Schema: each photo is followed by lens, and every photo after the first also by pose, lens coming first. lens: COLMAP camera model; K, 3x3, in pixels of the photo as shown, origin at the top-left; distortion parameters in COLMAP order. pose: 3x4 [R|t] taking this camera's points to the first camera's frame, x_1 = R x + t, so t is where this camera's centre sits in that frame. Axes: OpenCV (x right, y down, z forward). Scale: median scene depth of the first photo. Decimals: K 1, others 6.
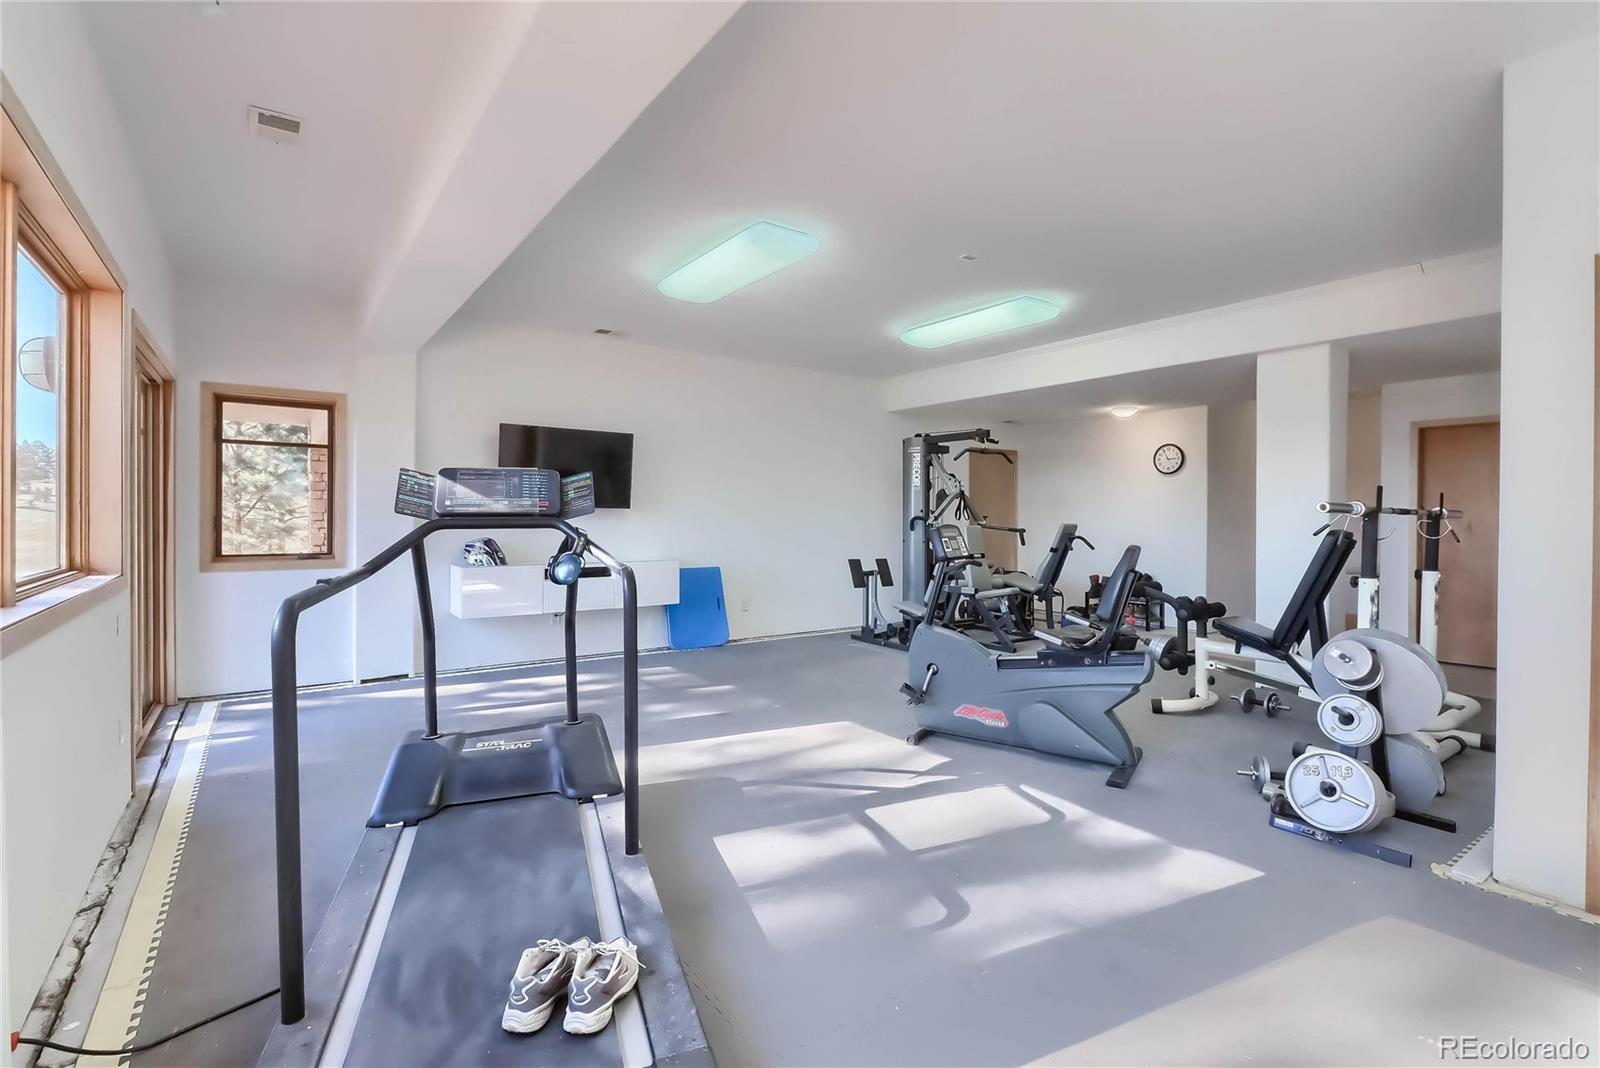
lens RADIAL K [[738.6, 0, 797.7], [0, 738.6, 517.2], [0, 0, 1]] dist [0.000548, 0.000057]
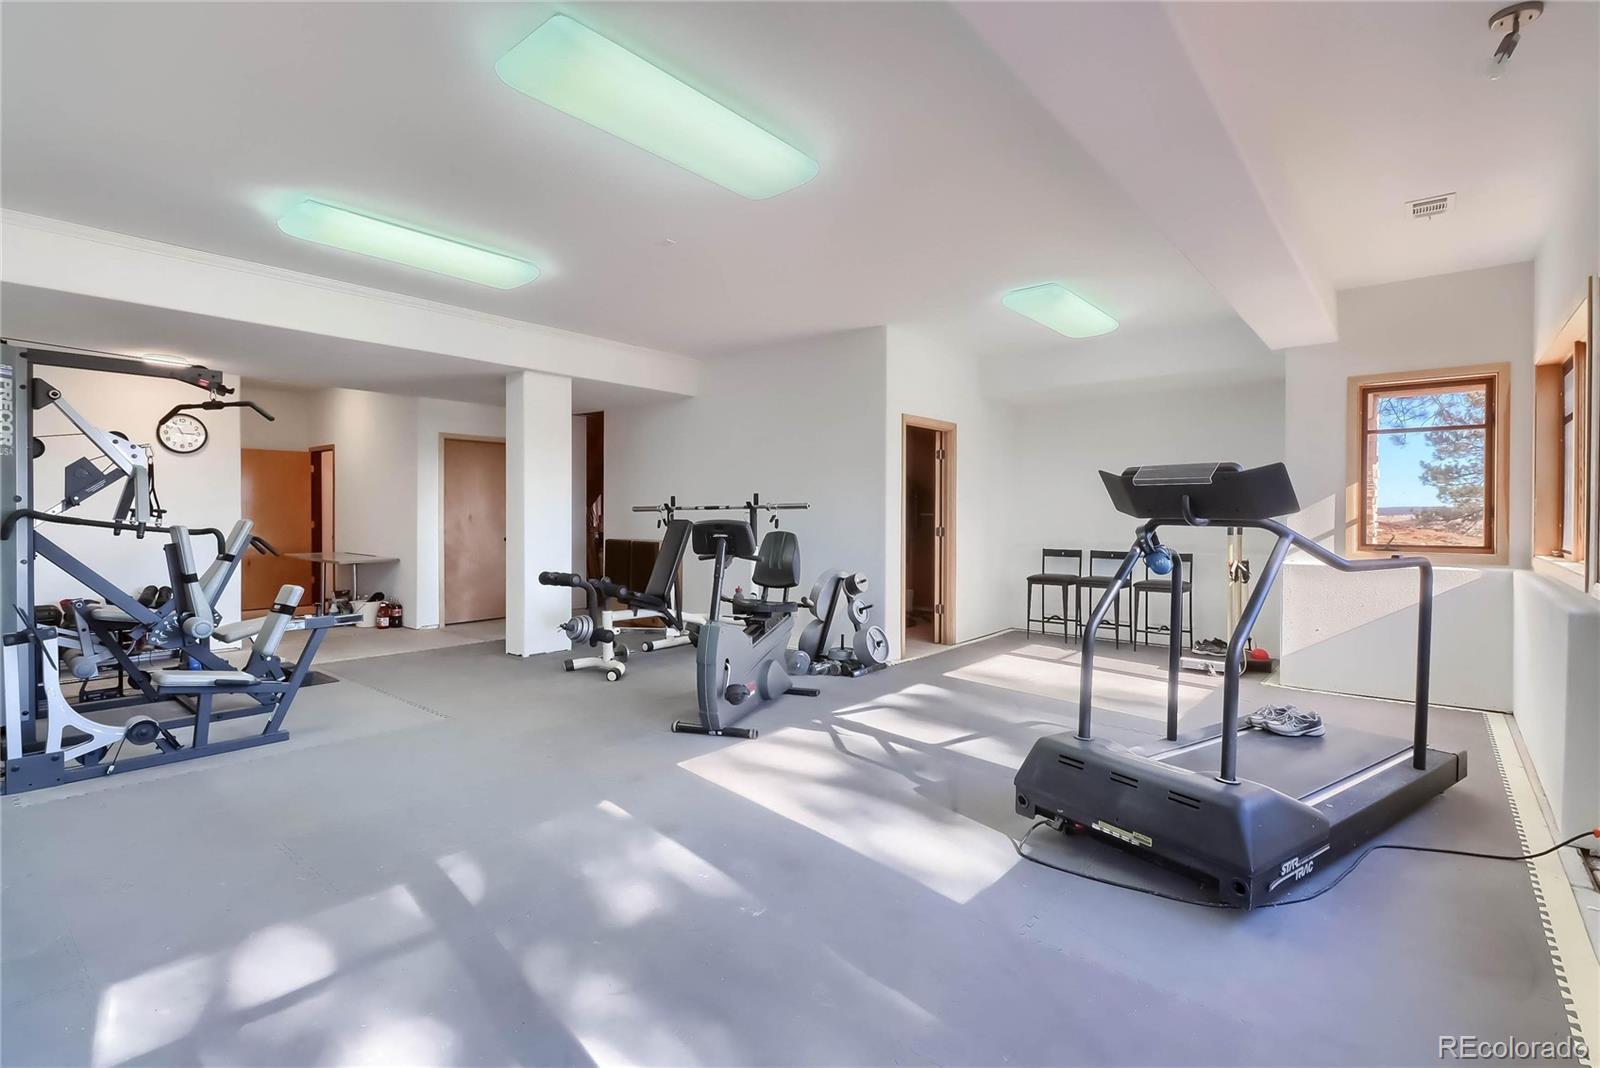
lens RADIAL K [[738.6, 0, 797.7], [0, 738.6, 517.2], [0, 0, 1]] dist [0.000548, 0.000057]
pose [[-0.241459, -0.012833, 0.970326, -0.800708], [-0.003082, 0.999918, 0.012458, -0.006515], [-0.970406, 0.000018, -0.241479, 1.131625]]
